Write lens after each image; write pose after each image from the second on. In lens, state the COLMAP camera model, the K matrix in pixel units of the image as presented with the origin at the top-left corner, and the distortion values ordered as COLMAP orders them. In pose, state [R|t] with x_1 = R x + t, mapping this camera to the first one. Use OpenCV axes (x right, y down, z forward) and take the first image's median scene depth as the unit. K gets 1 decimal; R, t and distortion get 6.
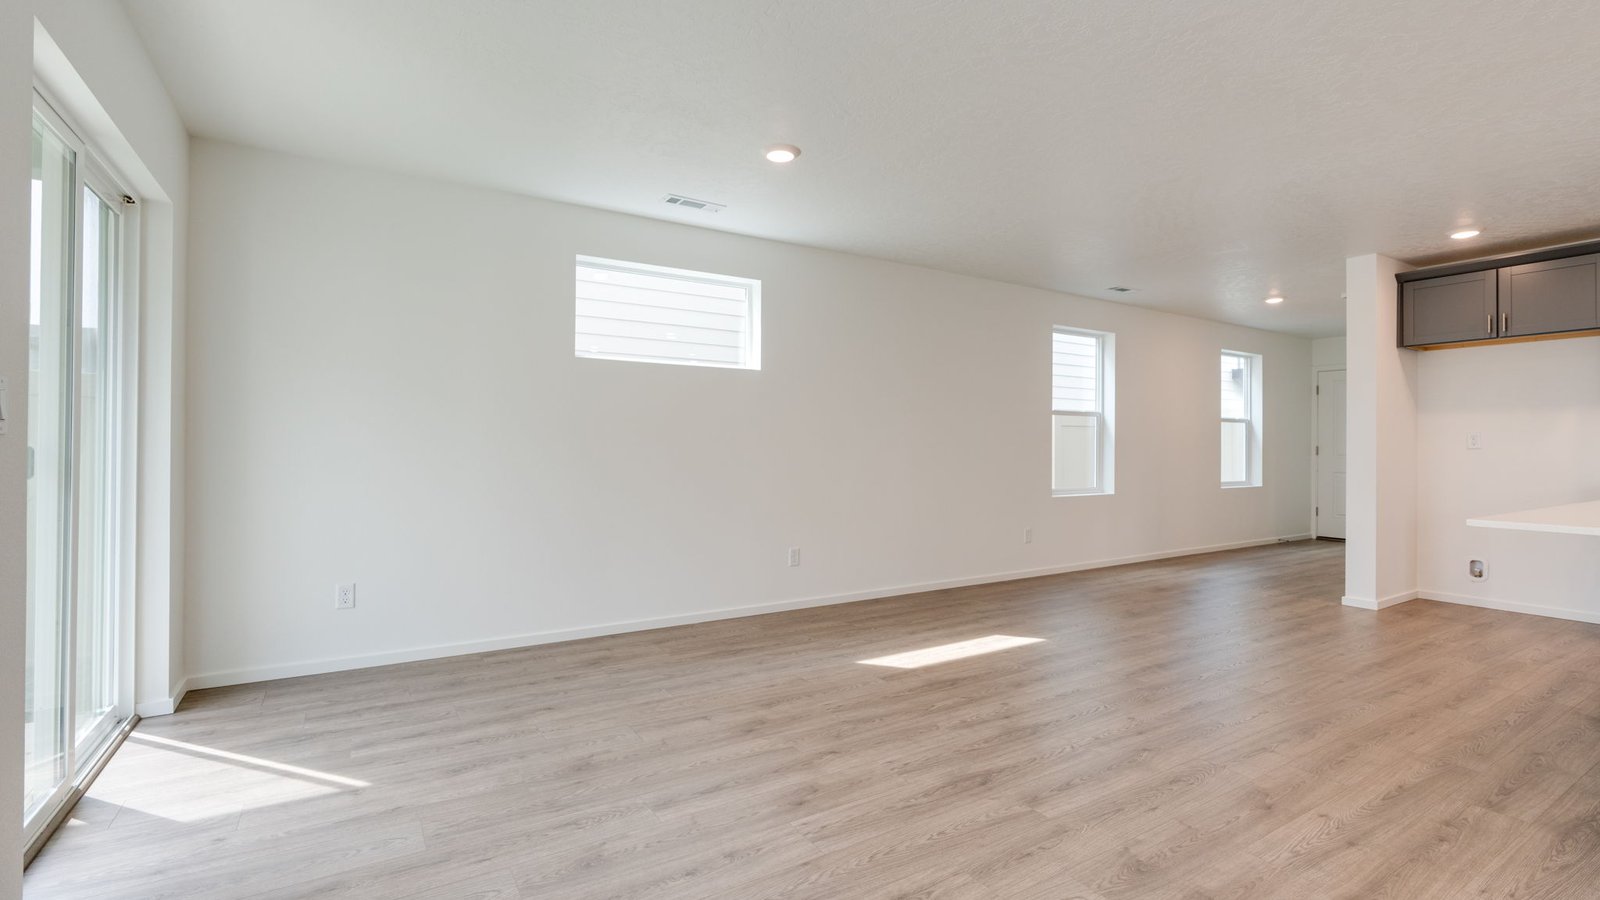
lens RADIAL K [[717.7, 0, 794.9], [0, 717.7, 439.3], [0, 0, 1]] dist [-0.011950, 0.004932]
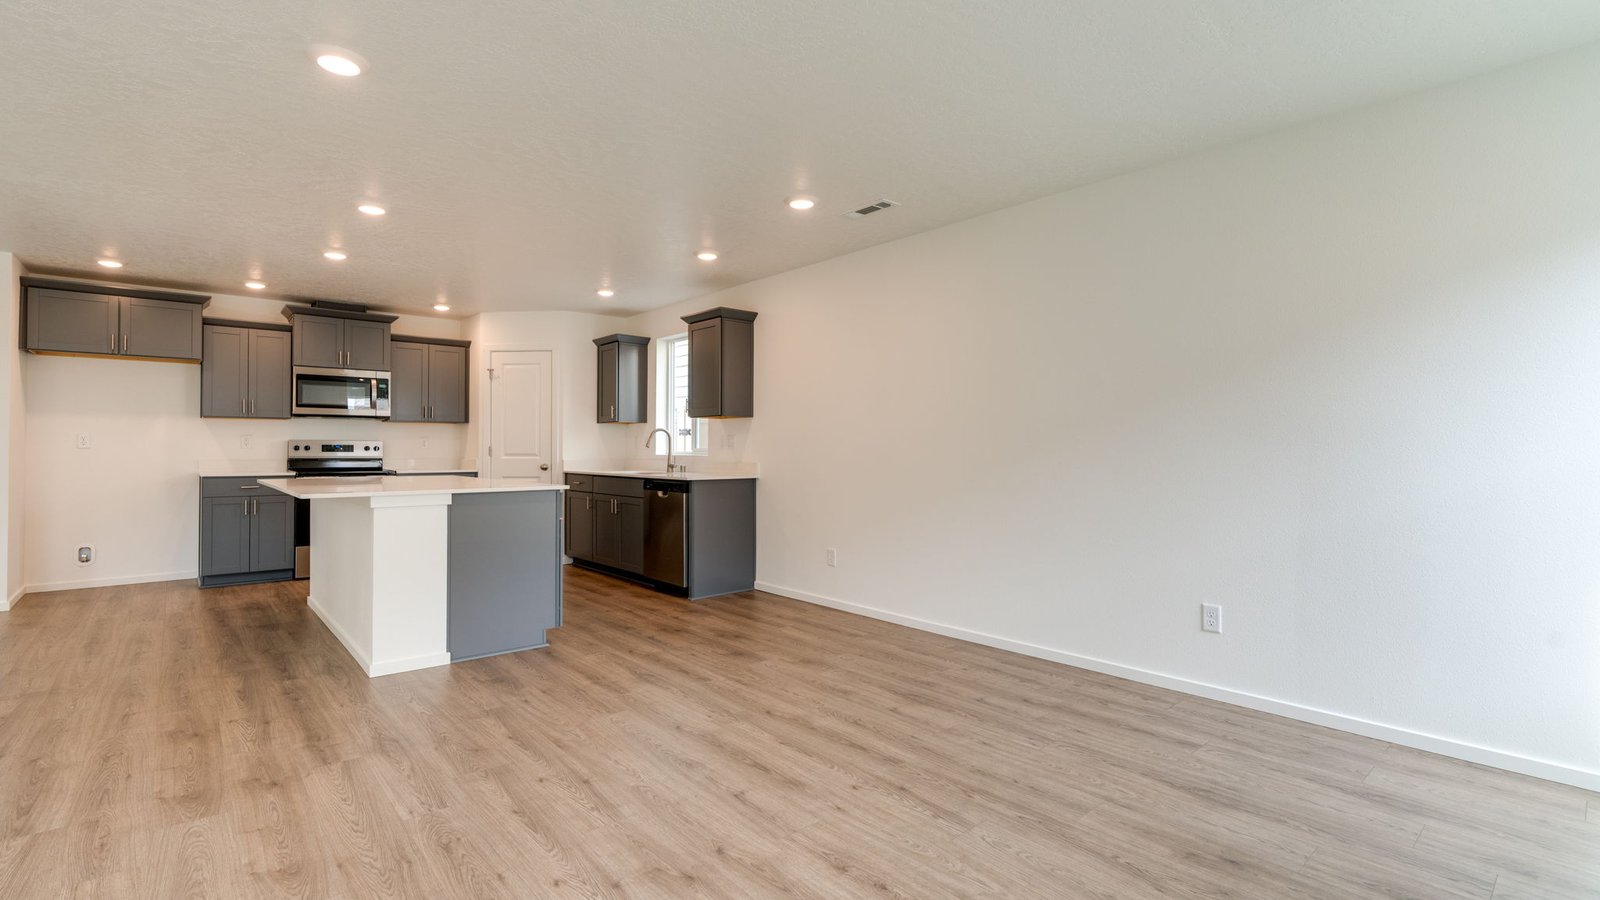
lens RADIAL K [[717.7, 0, 790.6], [0, 717.7, 443.9], [0, 0, 1]] dist [-0.011950, 0.004932]
pose [[-0.150332, 0.001698, 0.988634, -0.447178], [-0.012561, 0.999915, -0.003628, -0.005031], [-0.988556, -0.012963, -0.150298, 0.093260]]
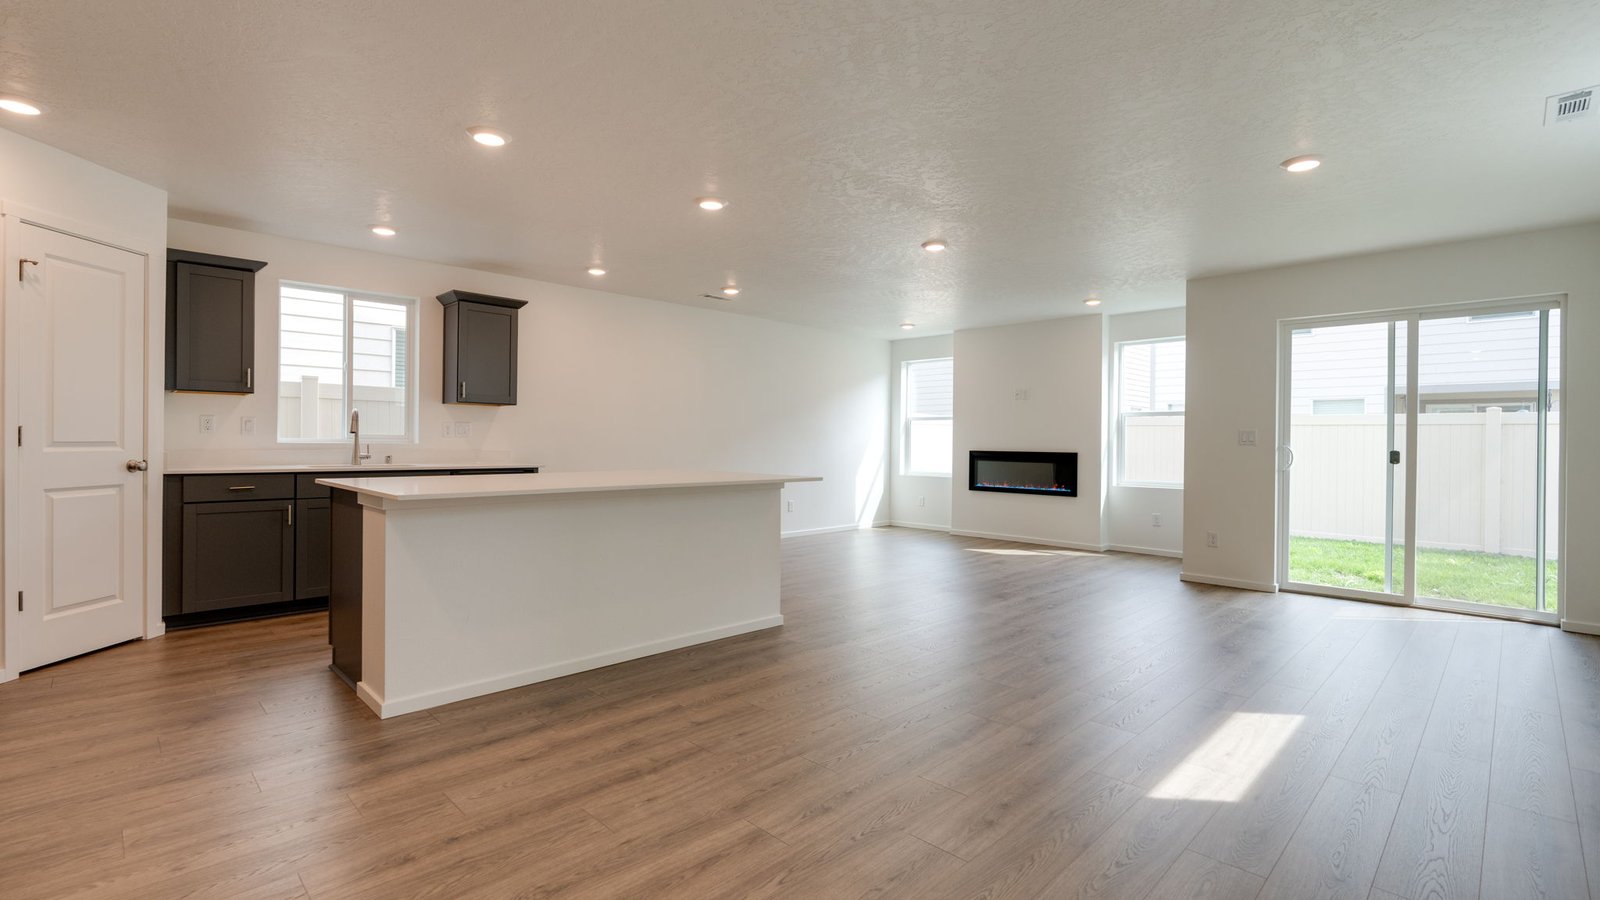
lens RADIAL K [[717.7, 0, 794.5], [0, 717.7, 440.5], [0, 0, 1]] dist [-0.011950, 0.004932]
pose [[-0.976287, -0.016884, -0.215823, 0.821541], [-0.014757, 0.999825, -0.011466, 0.018422], [0.215979, -0.008009, -0.976365, 1.666888]]
